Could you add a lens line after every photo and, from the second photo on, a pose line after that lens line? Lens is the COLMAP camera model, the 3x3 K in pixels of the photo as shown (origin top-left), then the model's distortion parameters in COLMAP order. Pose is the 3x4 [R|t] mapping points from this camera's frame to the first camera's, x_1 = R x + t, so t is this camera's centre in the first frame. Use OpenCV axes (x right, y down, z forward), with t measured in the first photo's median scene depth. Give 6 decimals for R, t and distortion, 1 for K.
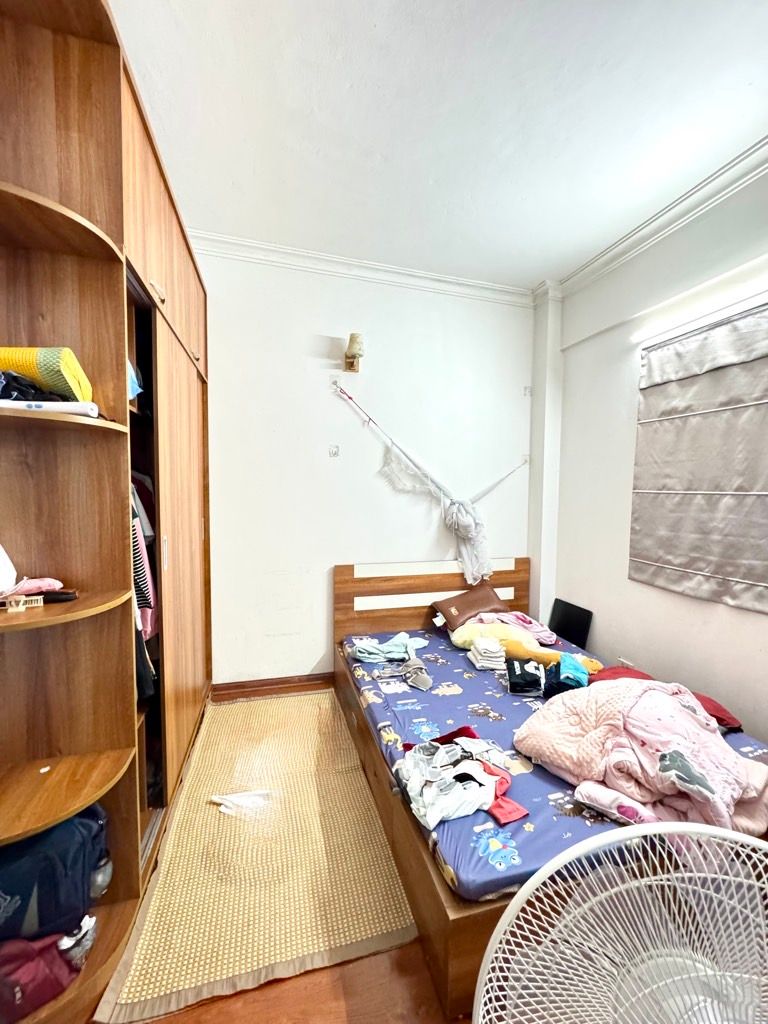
lens RADIAL K [[407.2, 0, 384.0], [0, 407.2, 512.0], [0, 0, 1]] dist [0.000214, 0.000241]
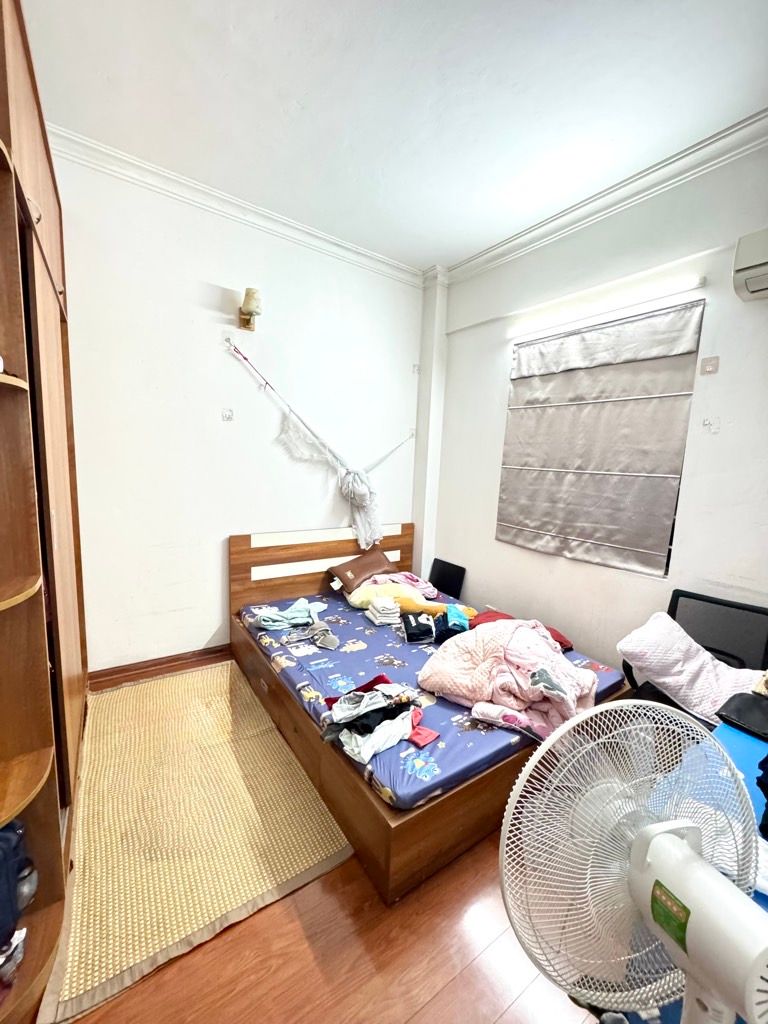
lens RADIAL K [[407.2, 0, 384.0], [0, 407.2, 512.0], [0, 0, 1]] dist [0.000214, 0.000241]
pose [[0.946254, -0.011846, 0.323208, -0.111057], [-0.016308, 0.996310, 0.084260, -0.014713], [-0.323013, -0.085002, 0.942569, -0.022885]]
